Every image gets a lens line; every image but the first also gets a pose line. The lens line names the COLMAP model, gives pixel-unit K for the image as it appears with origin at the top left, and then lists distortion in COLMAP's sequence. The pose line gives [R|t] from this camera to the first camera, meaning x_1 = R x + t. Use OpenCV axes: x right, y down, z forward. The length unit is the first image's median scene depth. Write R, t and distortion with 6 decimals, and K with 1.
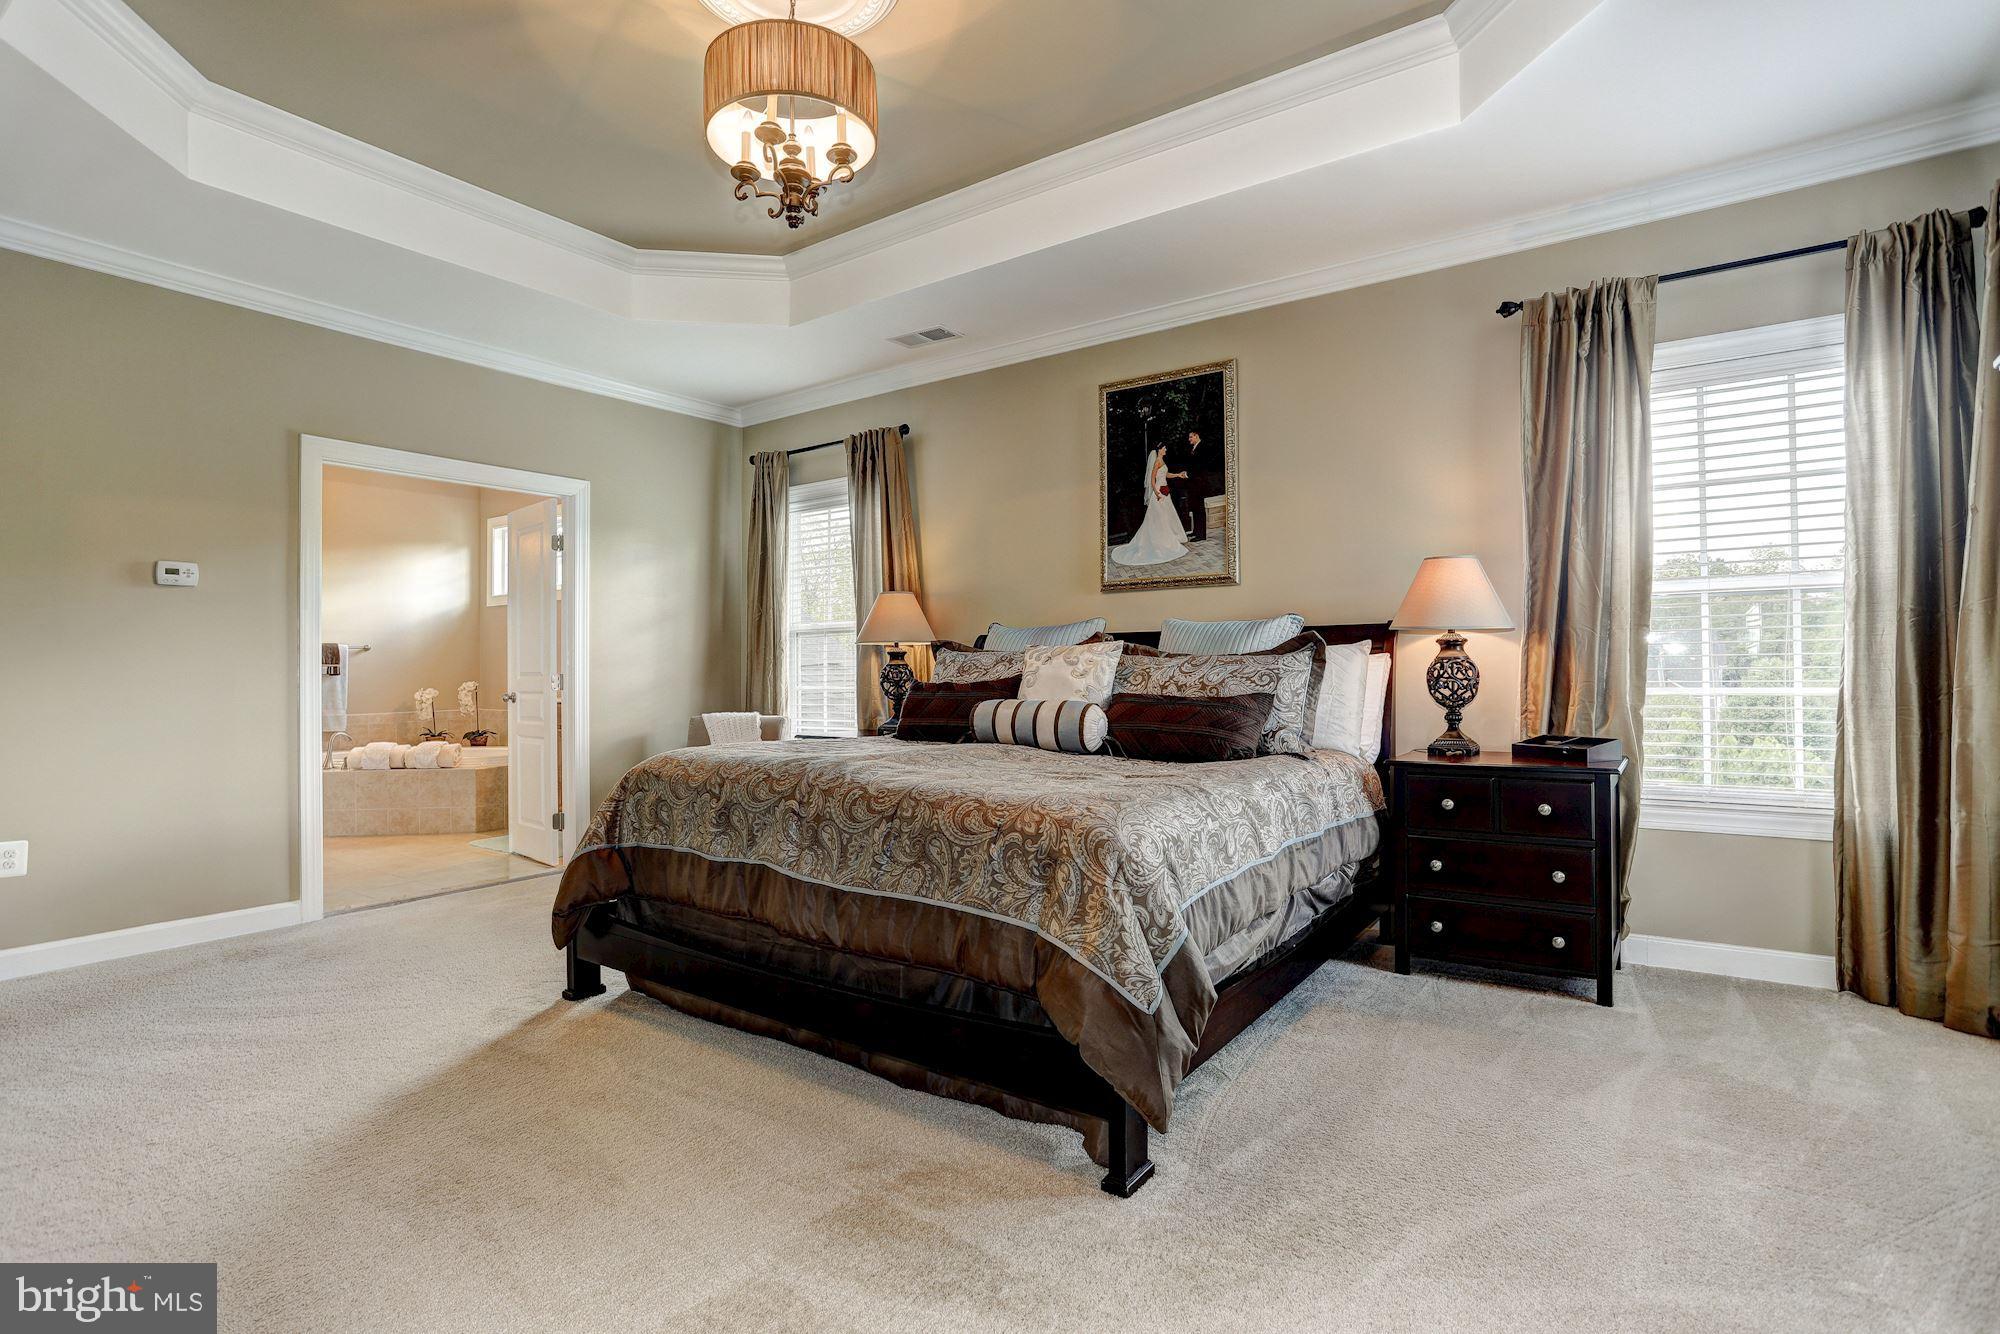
lens RADIAL K [[979.6, 0, 988.0], [0, 979.6, 660.4], [0, 0, 1]] dist [-0.053337, 0.021951]
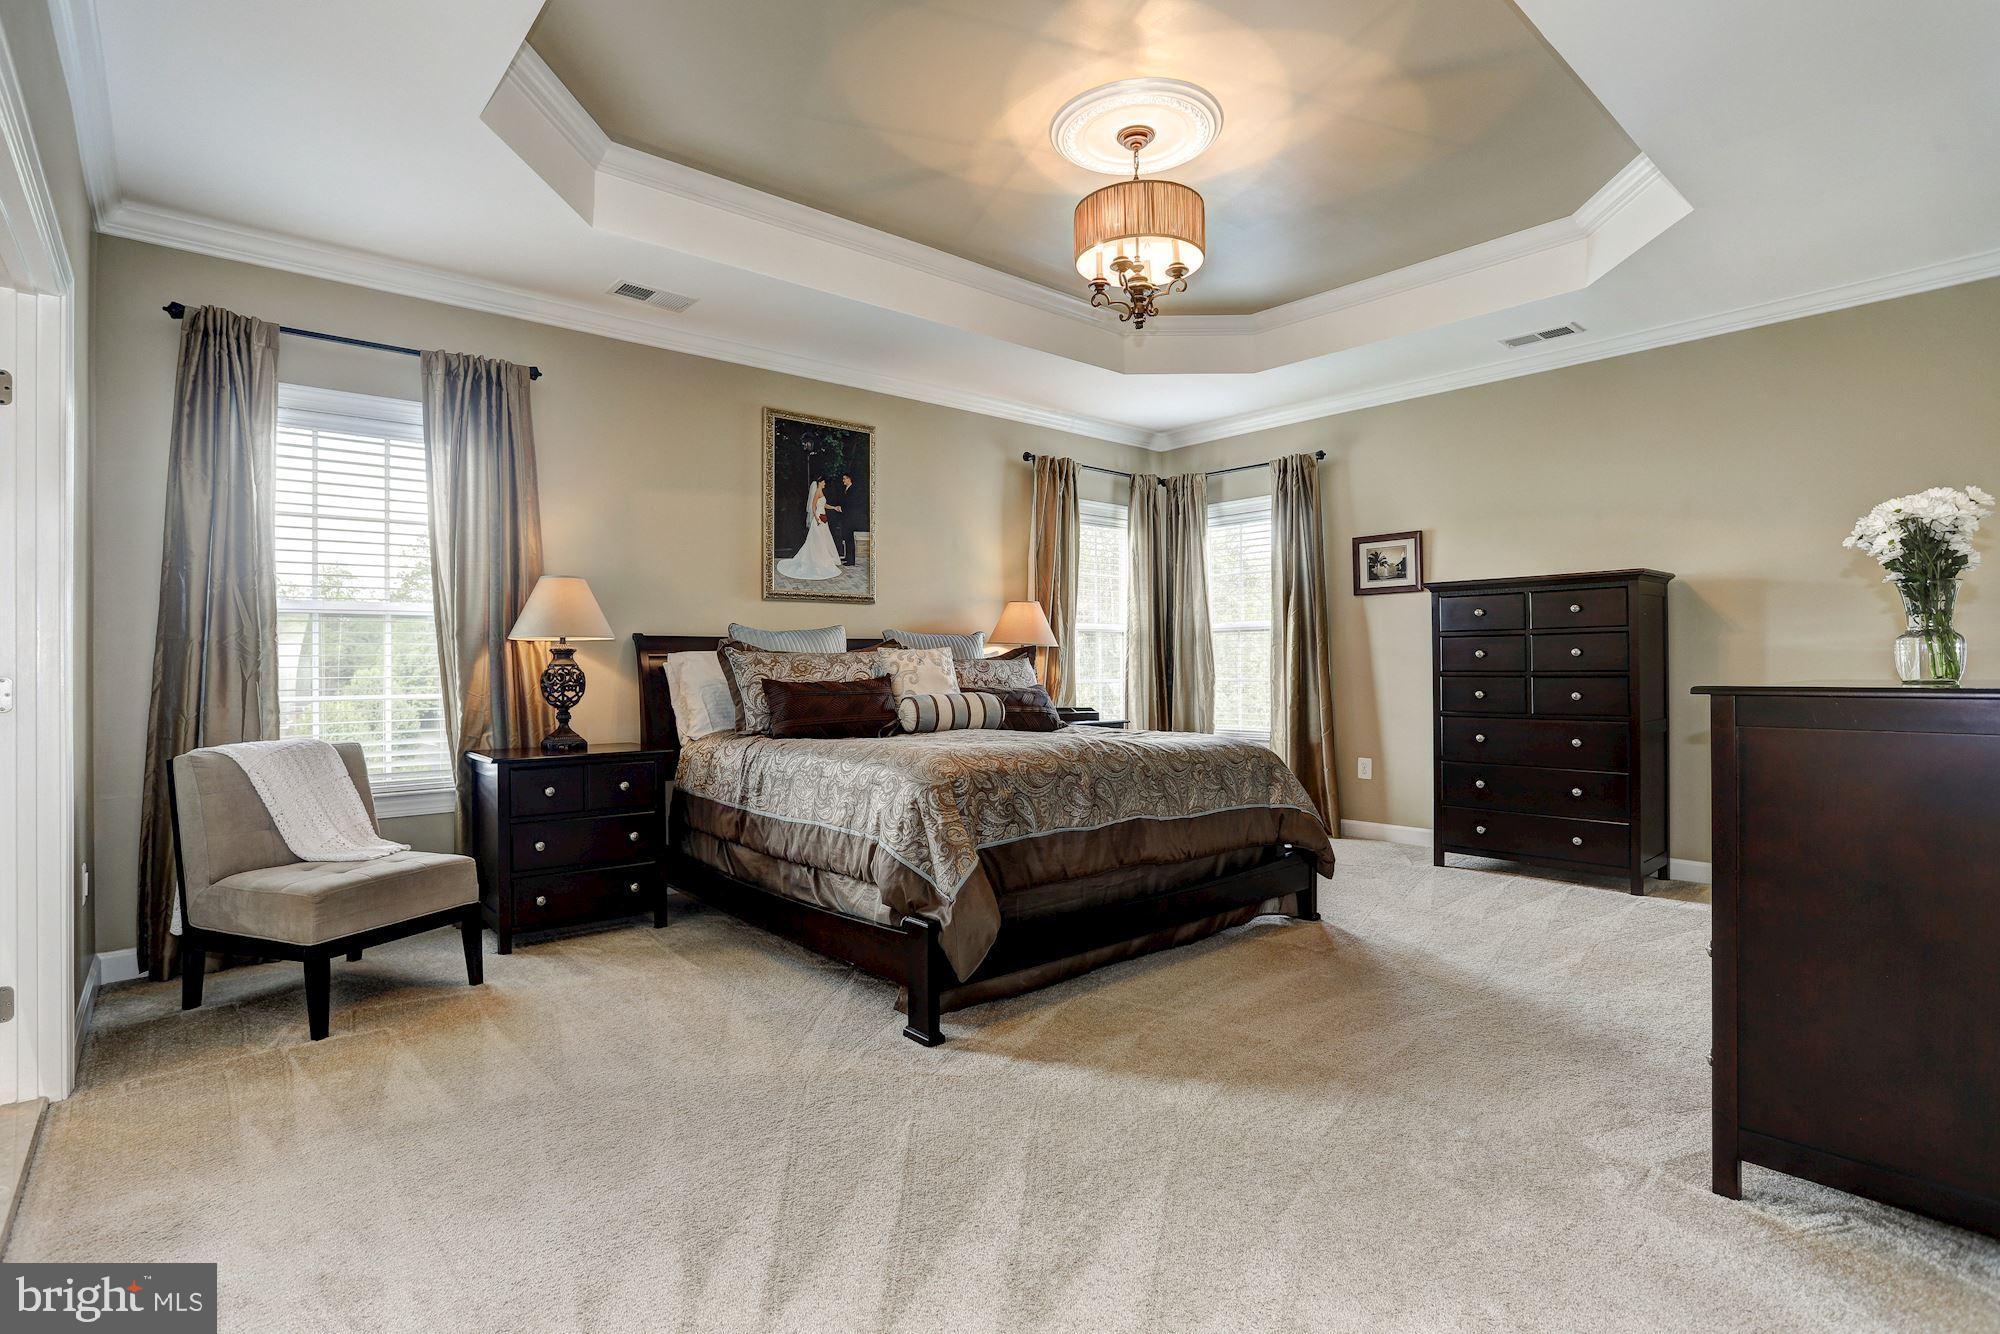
lens RADIAL K [[979.6, 0, 992.5], [0, 979.6, 673.2], [0, 0, 1]] dist [-0.053337, 0.021951]
pose [[0.238877, 0.001410, 0.971049, -0.910892], [-0.006722, 0.999977, 0.000201, 0.010571], [-0.971027, -0.006576, 0.238881, 0.521646]]
